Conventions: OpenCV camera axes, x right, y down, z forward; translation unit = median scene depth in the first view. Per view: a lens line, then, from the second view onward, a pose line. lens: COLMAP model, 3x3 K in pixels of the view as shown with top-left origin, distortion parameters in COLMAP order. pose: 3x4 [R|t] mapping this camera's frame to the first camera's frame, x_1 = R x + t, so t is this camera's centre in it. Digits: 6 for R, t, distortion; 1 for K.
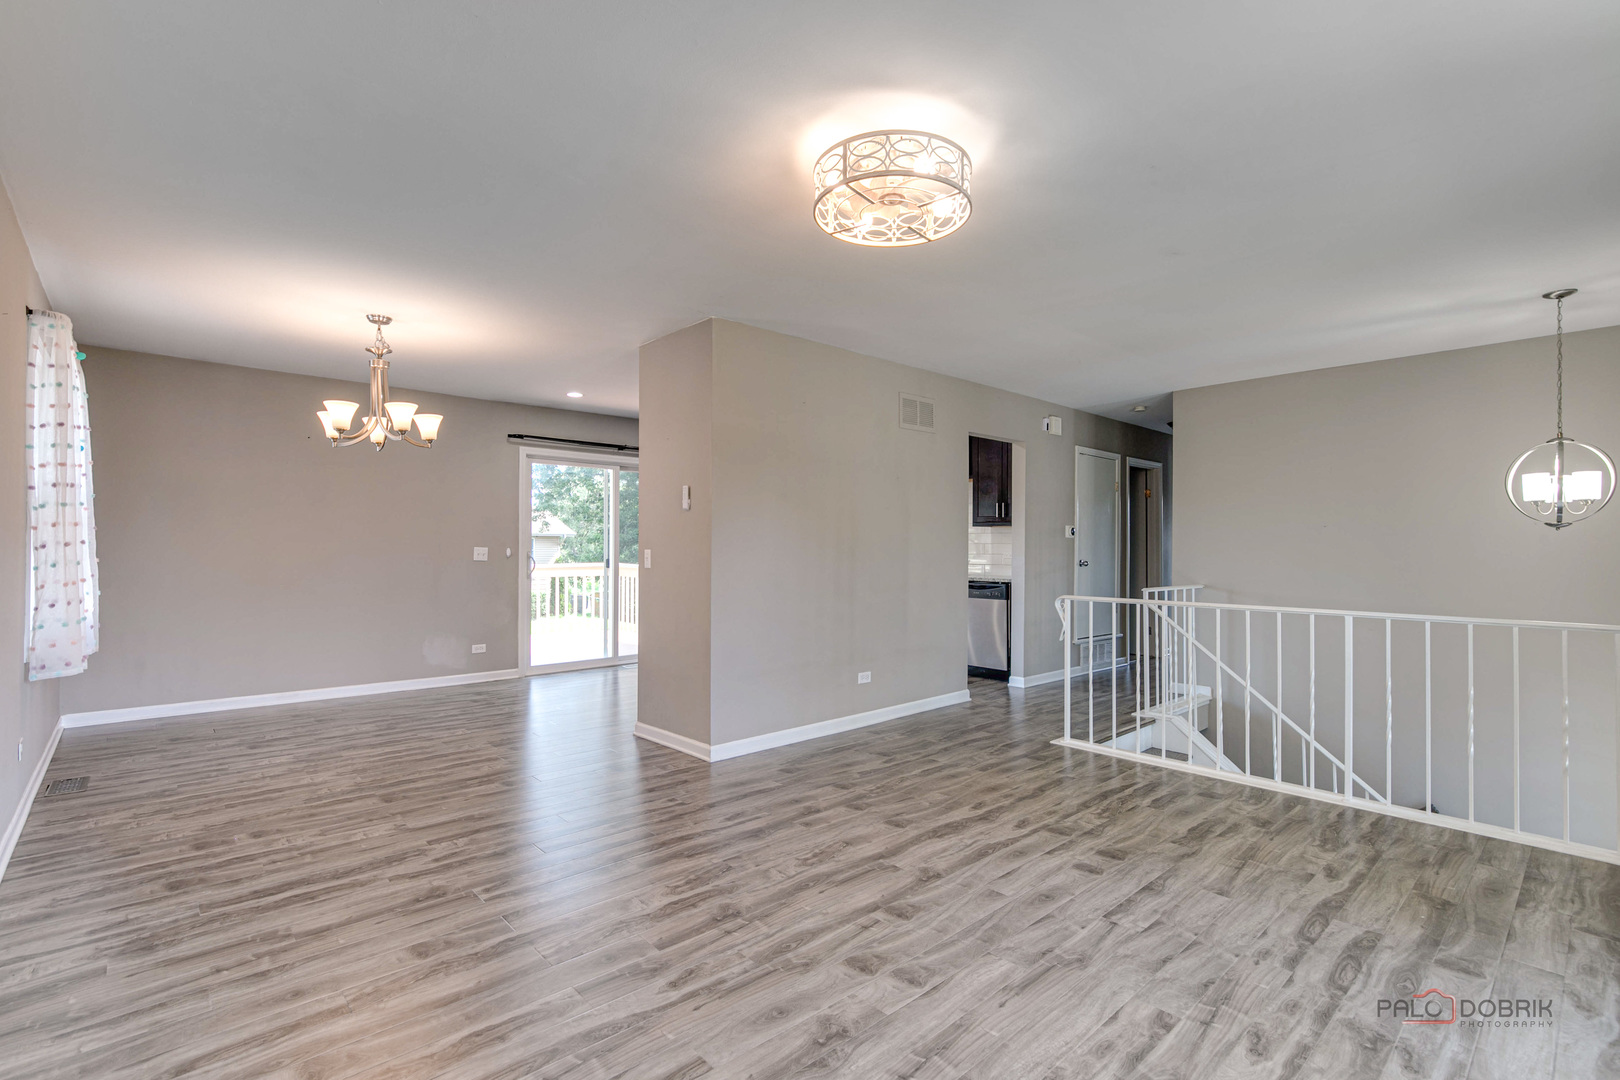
lens RADIAL K [[744.8, 0, 809.7], [0, 744.8, 539.4], [0, 0, 1]] dist [-0.006380, 0.001243]
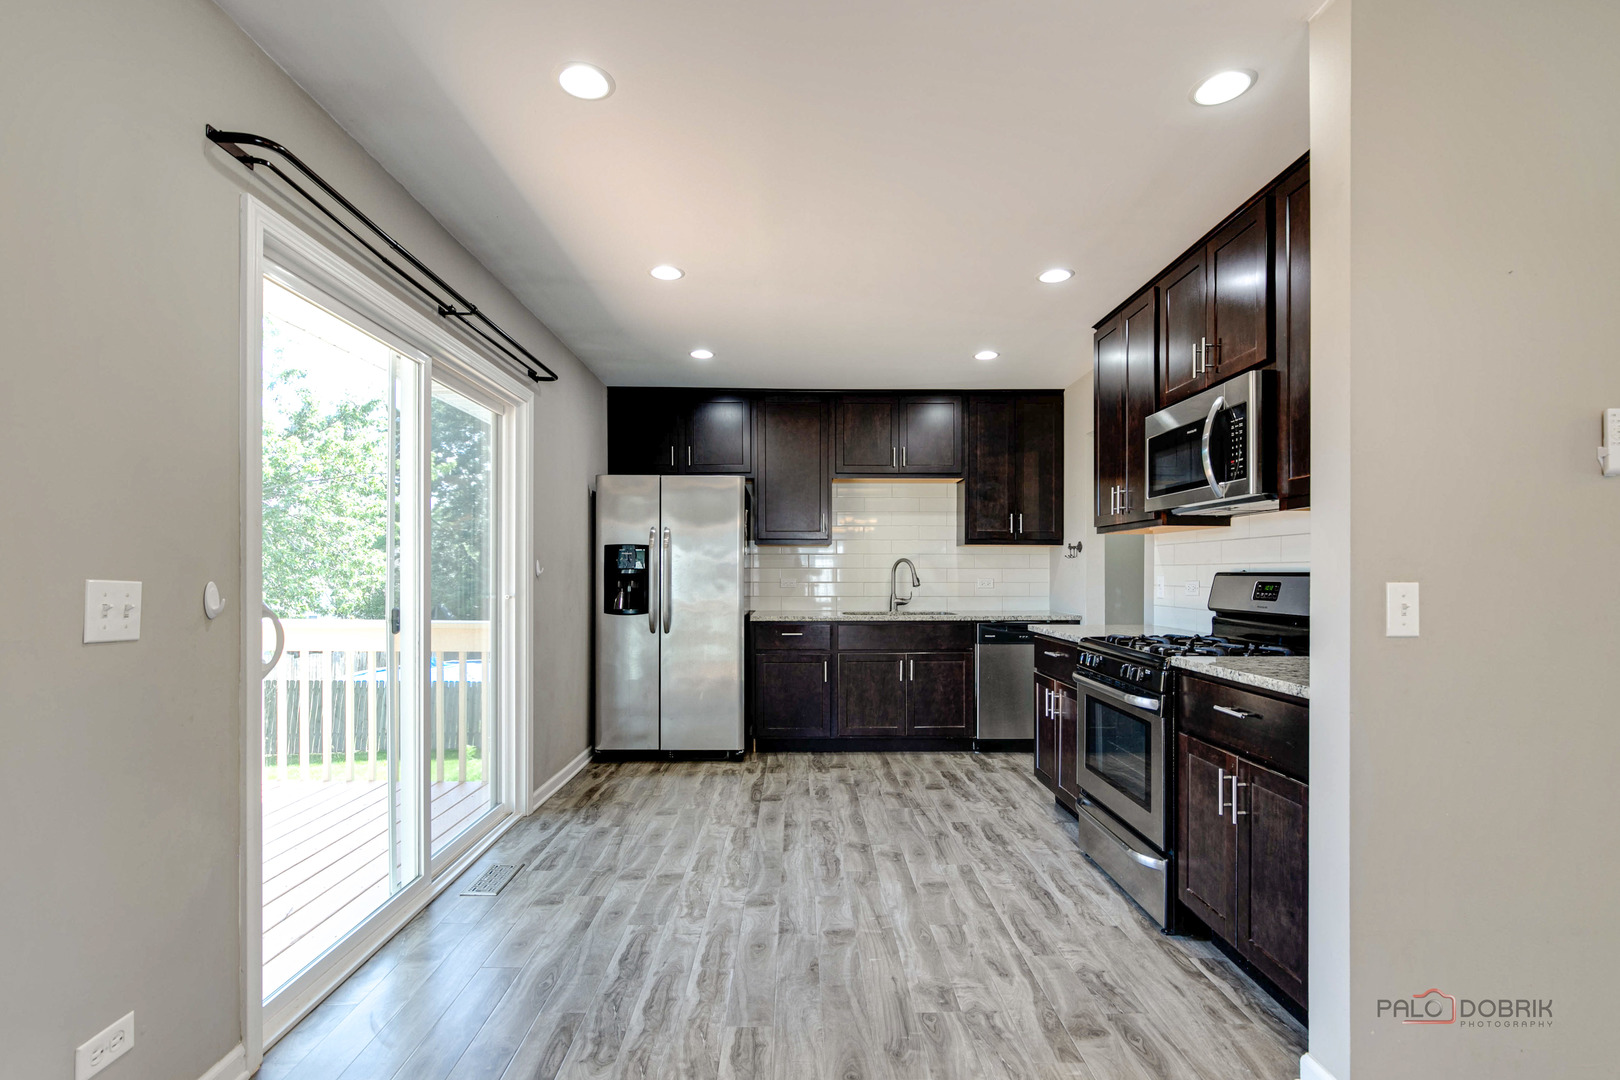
lens RADIAL K [[749.9, 0, 804.5], [0, 749.9, 570.3], [0, 0, 1]] dist [-0.003316, -0.000403]
pose [[0.662449, 0.000572, 0.749107, -0.876871], [-0.005094, 0.999980, 0.003741, 0.010981], [-0.749090, -0.006294, 0.662439, 1.301966]]
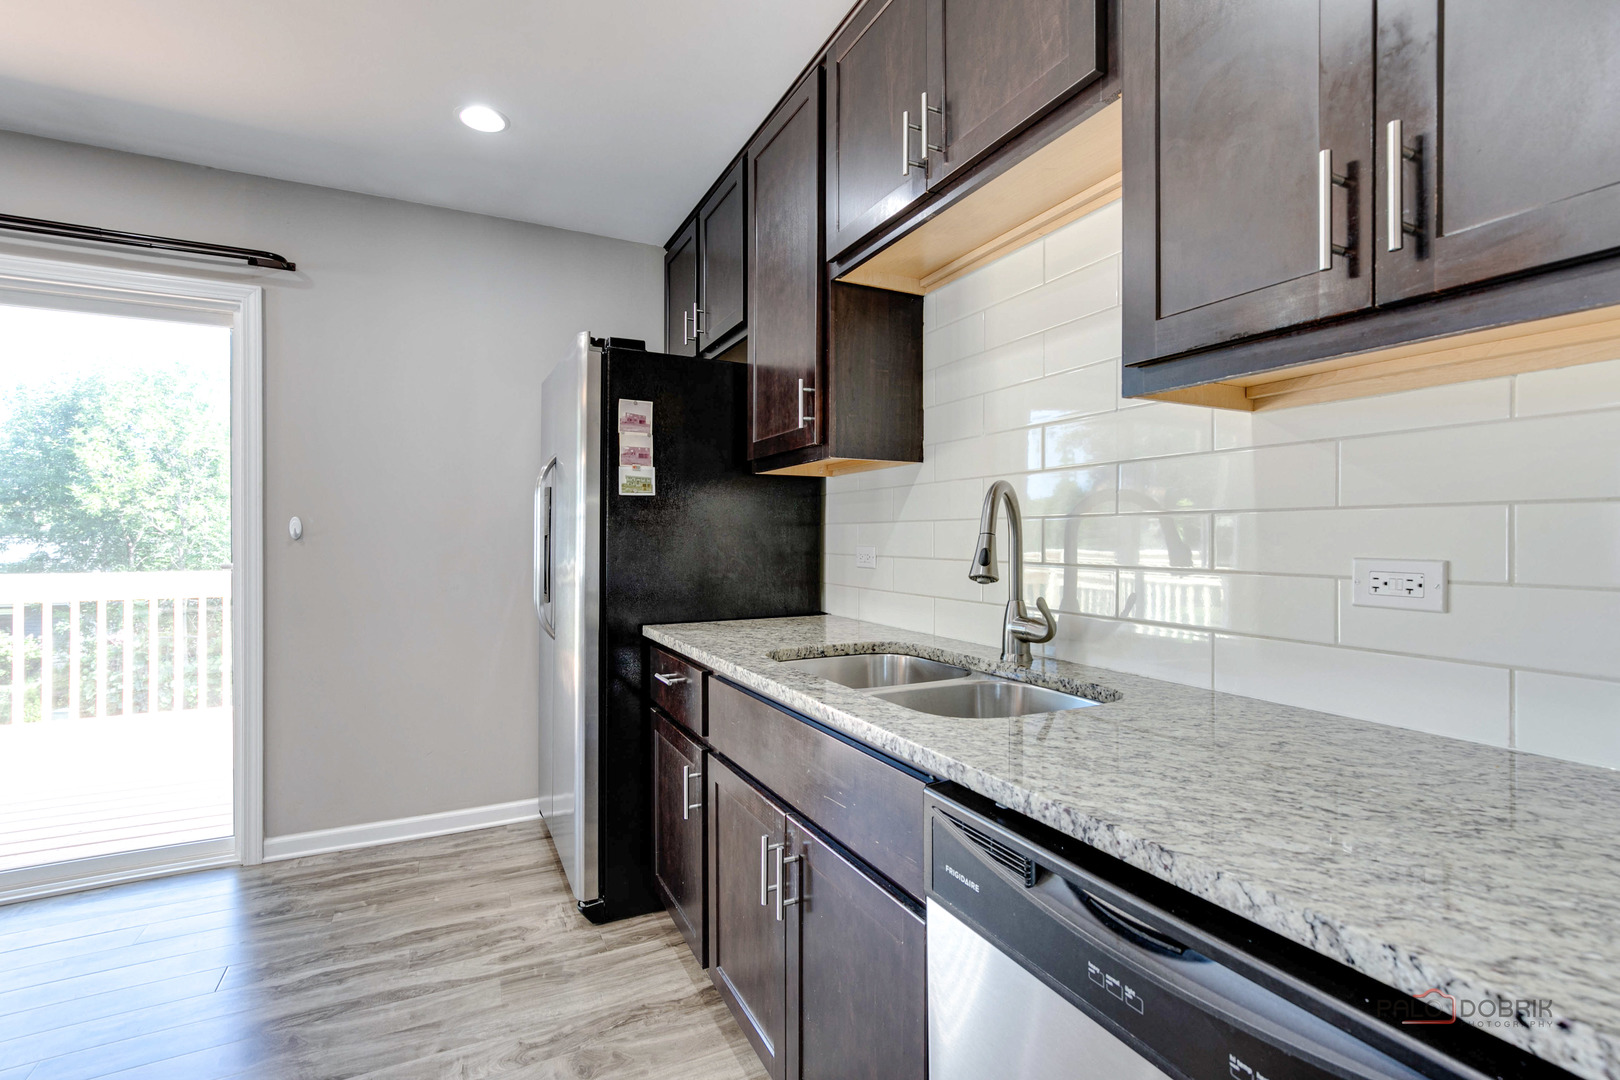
lens RADIAL K [[740.7, 0, 810.3], [0, 740.7, 546.7], [0, 0, 1]] dist [-0.019116, 0.009065]
pose [[0.962952, 0.001580, -0.269667, 0.405890], [0.003524, 0.999824, 0.018444, 0.021589], [0.269648, -0.018711, 0.962777, 1.718478]]
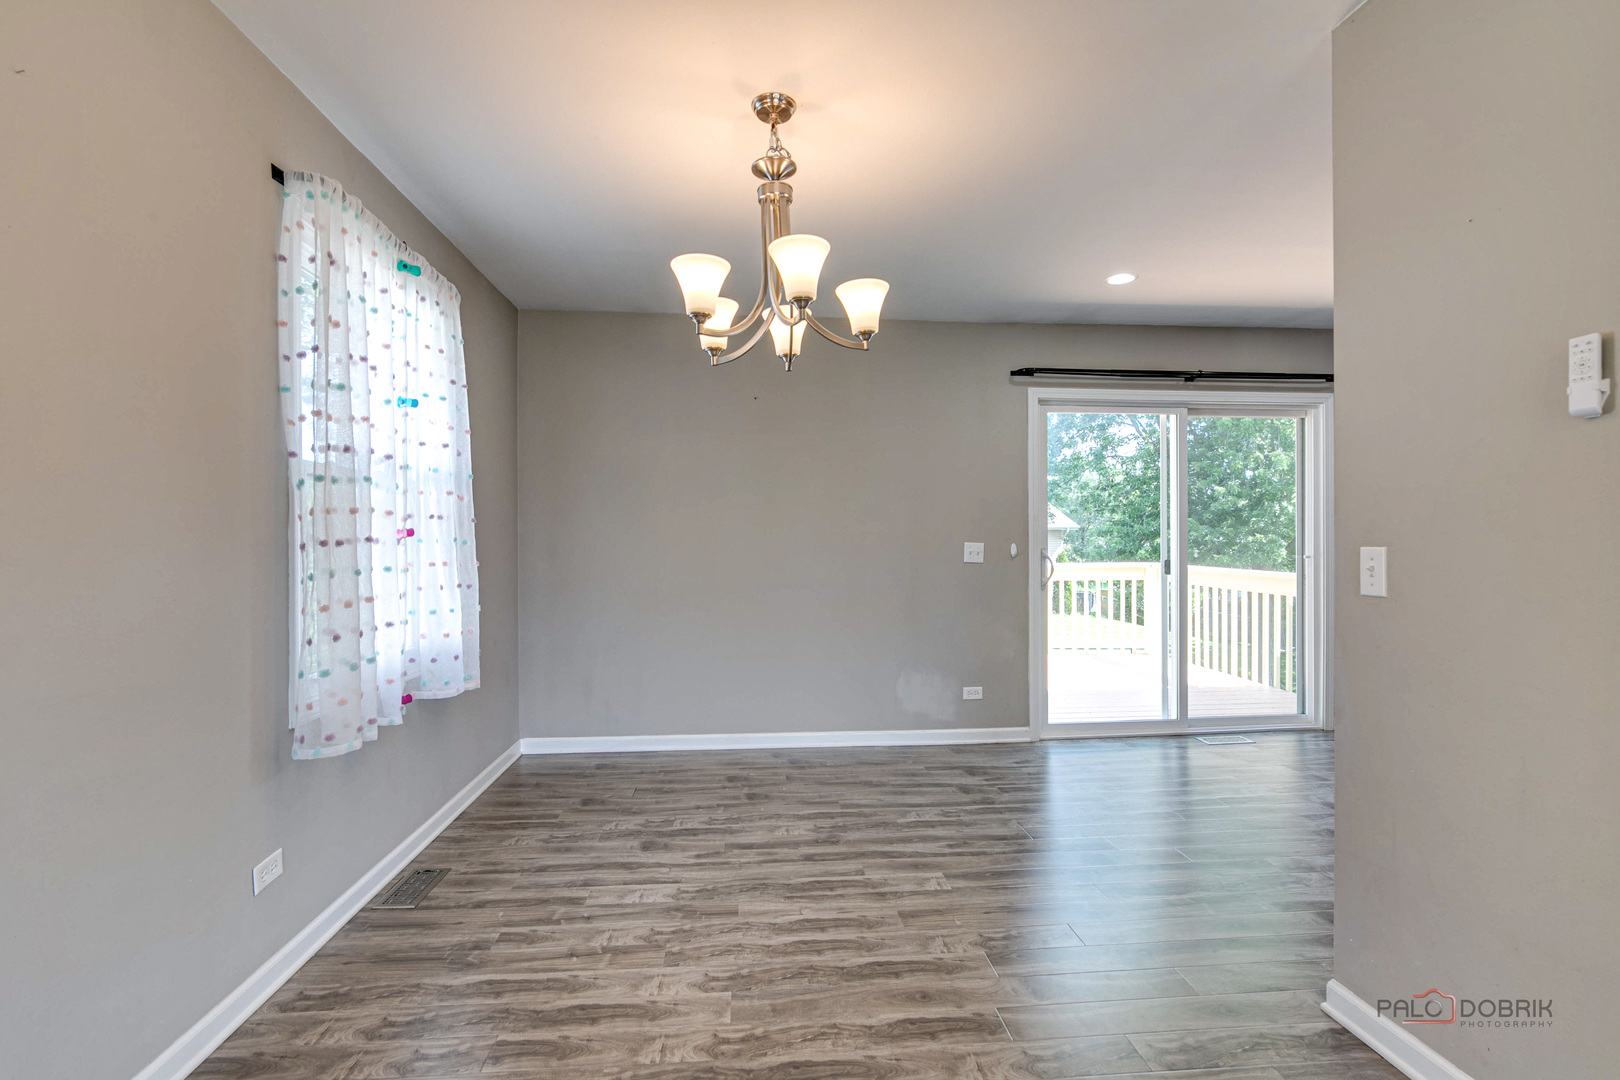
lens RADIAL K [[740.7, 0, 810.3], [0, 740.7, 546.7], [0, 0, 1]] dist [-0.019116, 0.009065]
pose [[0.796819, -0.002602, -0.604212, -0.292095], [0.013293, 0.999824, 0.013225, 0.006424], [0.604072, -0.018570, 0.796714, 0.706821]]
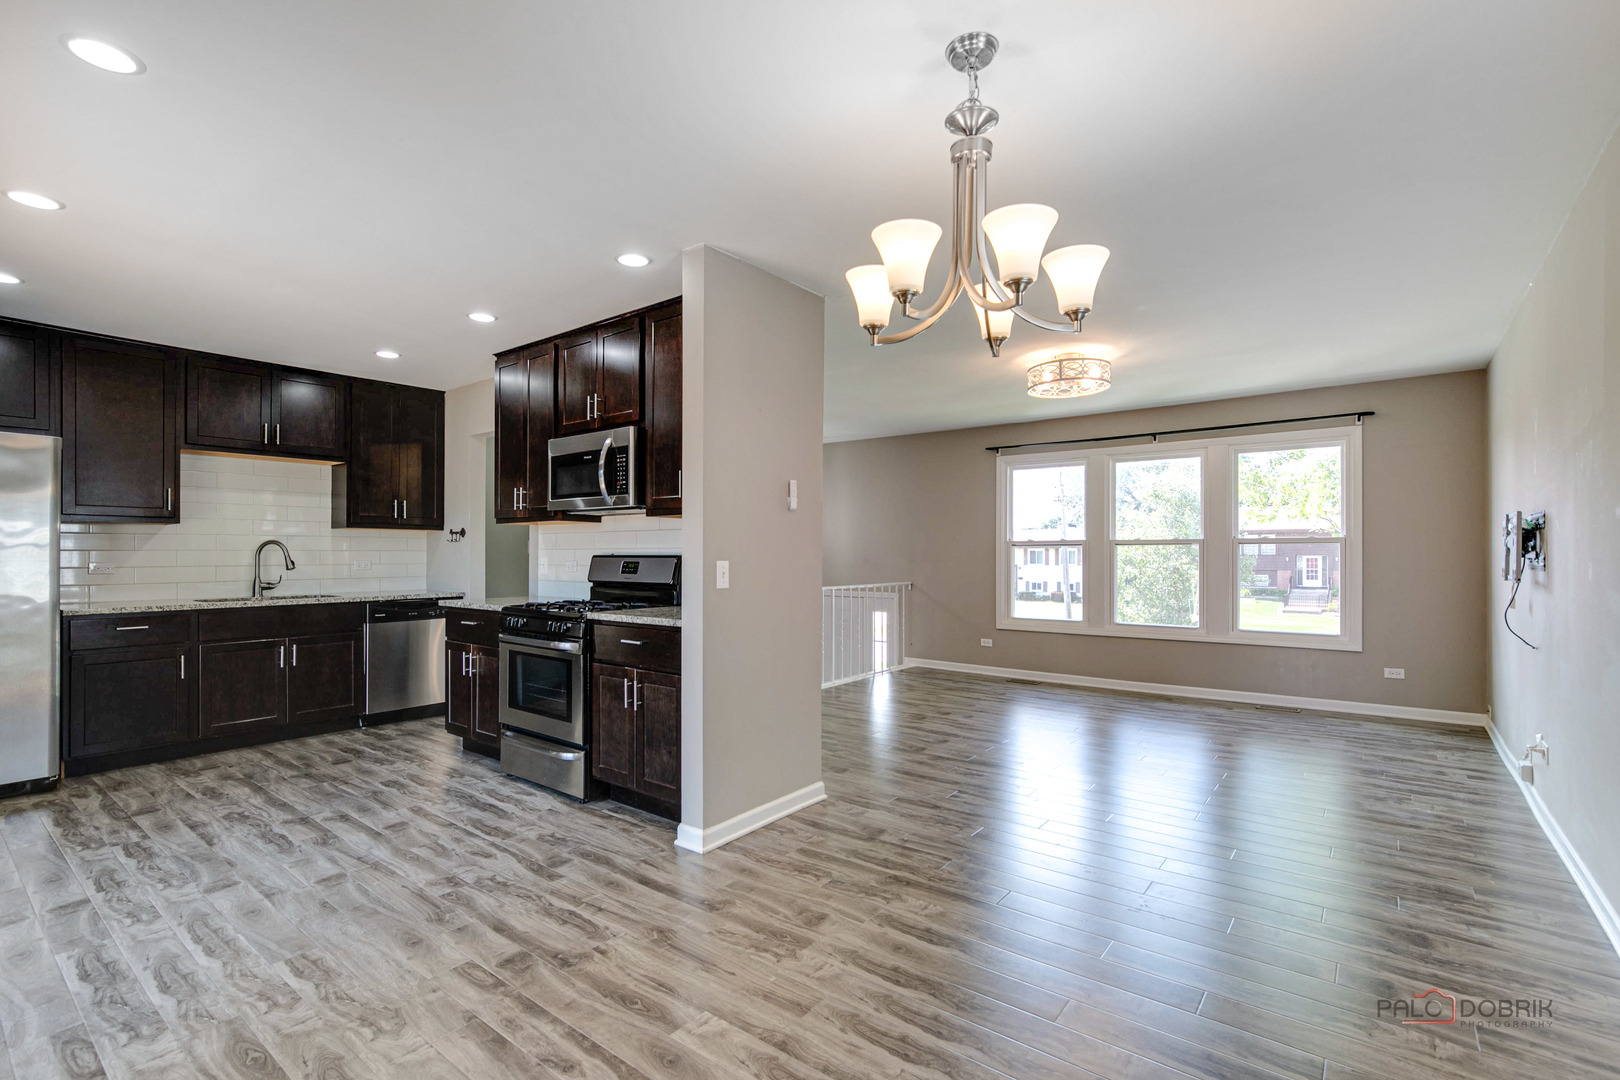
lens RADIAL K [[740.7, 0, 810.3], [0, 740.7, 546.7], [0, 0, 1]] dist [-0.019116, 0.009065]
pose [[-0.169833, 0.006881, 0.985449, -1.178562], [-0.007507, 0.999938, -0.008276, 0.007534], [-0.985444, -0.008803, -0.169770, 1.378513]]
